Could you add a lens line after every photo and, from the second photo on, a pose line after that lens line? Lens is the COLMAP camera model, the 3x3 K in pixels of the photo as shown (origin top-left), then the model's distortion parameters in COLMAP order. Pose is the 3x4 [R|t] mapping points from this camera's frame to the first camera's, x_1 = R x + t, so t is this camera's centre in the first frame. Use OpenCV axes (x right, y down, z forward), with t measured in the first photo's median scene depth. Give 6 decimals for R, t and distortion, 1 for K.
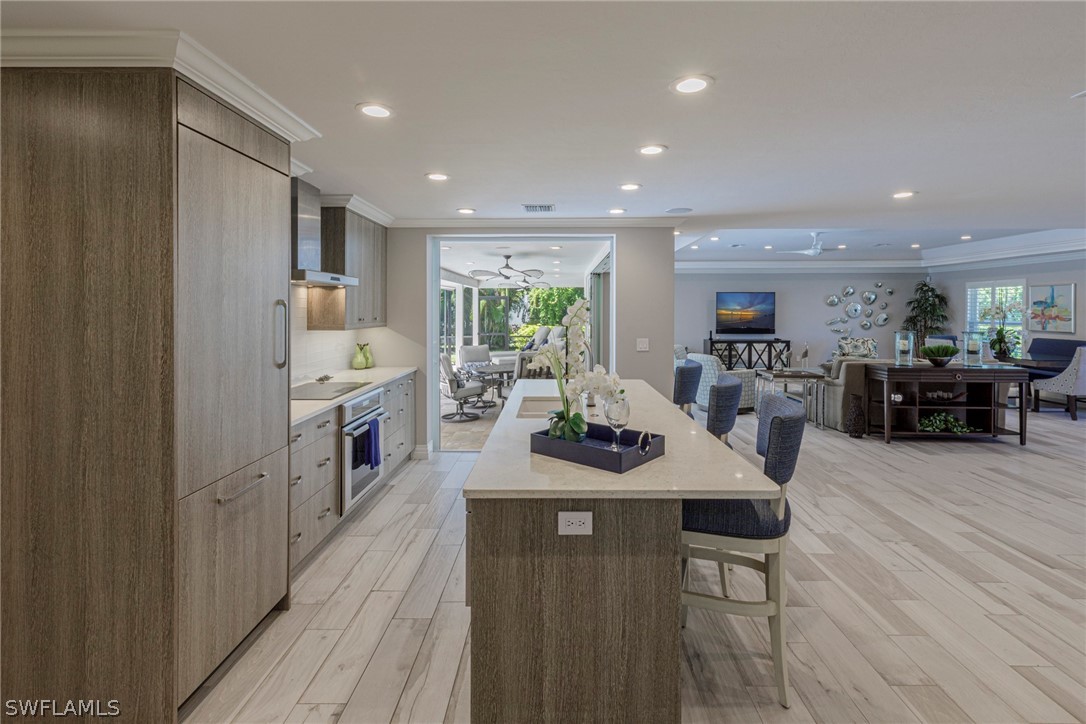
lens RADIAL K [[497.6, 0, 533.0], [0, 497.6, 340.6], [0, 0, 1]] dist [0.009619, 0.000079]
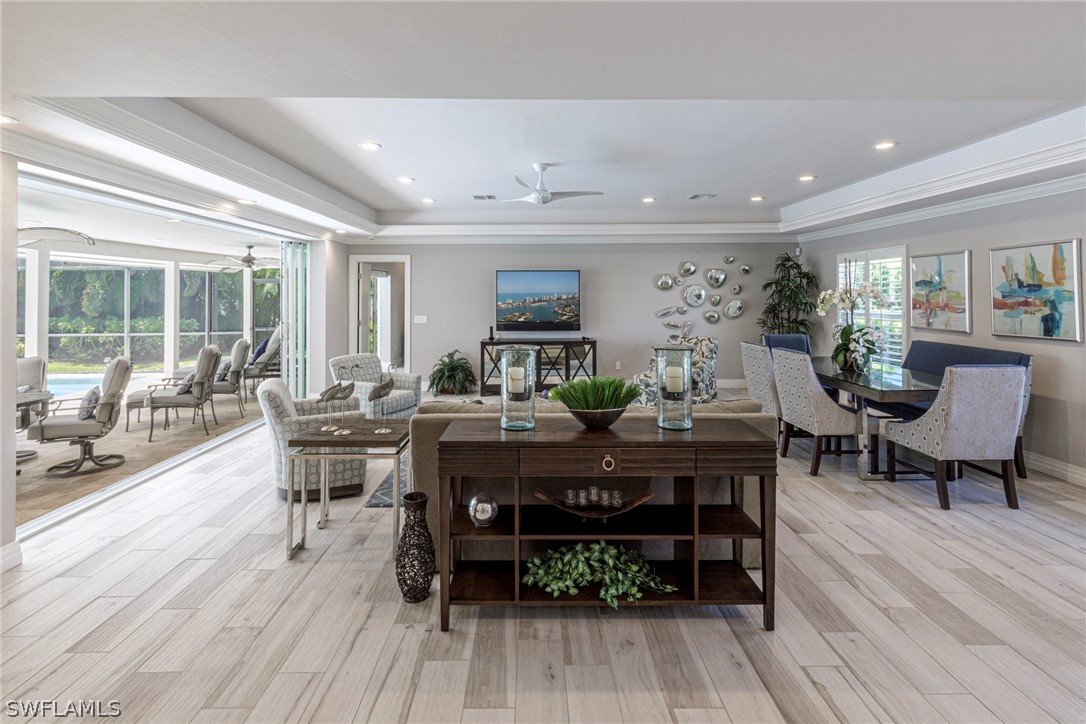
lens RADIAL K [[514.3, 0, 515.5], [0, 514.3, 325.0], [0, 0, 1]] dist [-0.001655, 0.001127]
pose [[0.999699, -0.006656, 0.023606, 0.391223], [0.006789, 0.999961, -0.005601, -0.018698], [-0.023568, 0.005759, 0.999706, 0.300809]]
